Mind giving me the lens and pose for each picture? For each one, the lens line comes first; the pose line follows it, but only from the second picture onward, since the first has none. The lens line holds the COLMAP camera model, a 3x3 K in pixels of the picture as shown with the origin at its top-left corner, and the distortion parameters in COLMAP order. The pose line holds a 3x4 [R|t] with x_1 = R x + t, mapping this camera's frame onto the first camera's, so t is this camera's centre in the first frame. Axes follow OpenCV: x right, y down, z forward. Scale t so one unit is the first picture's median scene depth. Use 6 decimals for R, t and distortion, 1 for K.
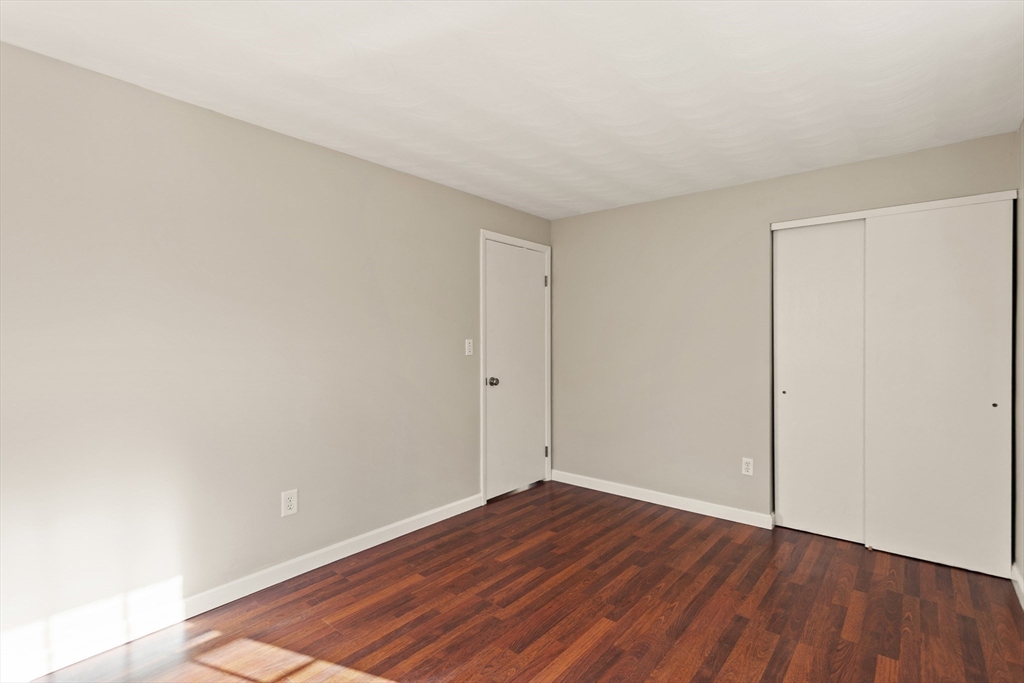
lens RADIAL K [[487.9, 0, 512.1], [0, 487.9, 341.7], [0, 0, 1]] dist [0.002770, 0.001763]
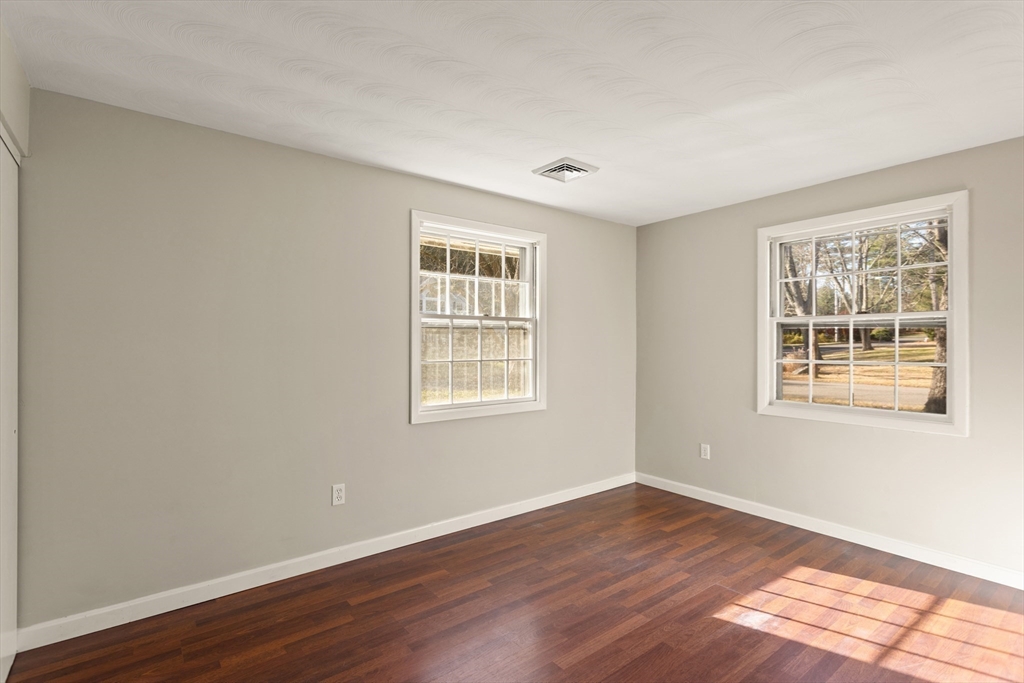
lens RADIAL K [[487.9, 0, 510.7], [0, 487.9, 341.5], [0, 0, 1]] dist [0.002770, 0.001763]
pose [[-0.976174, 0.005177, 0.216926, 0.097882], [0.004374, 0.999982, -0.004183, -0.005526], [-0.216943, -0.003135, -0.976179, 2.032850]]
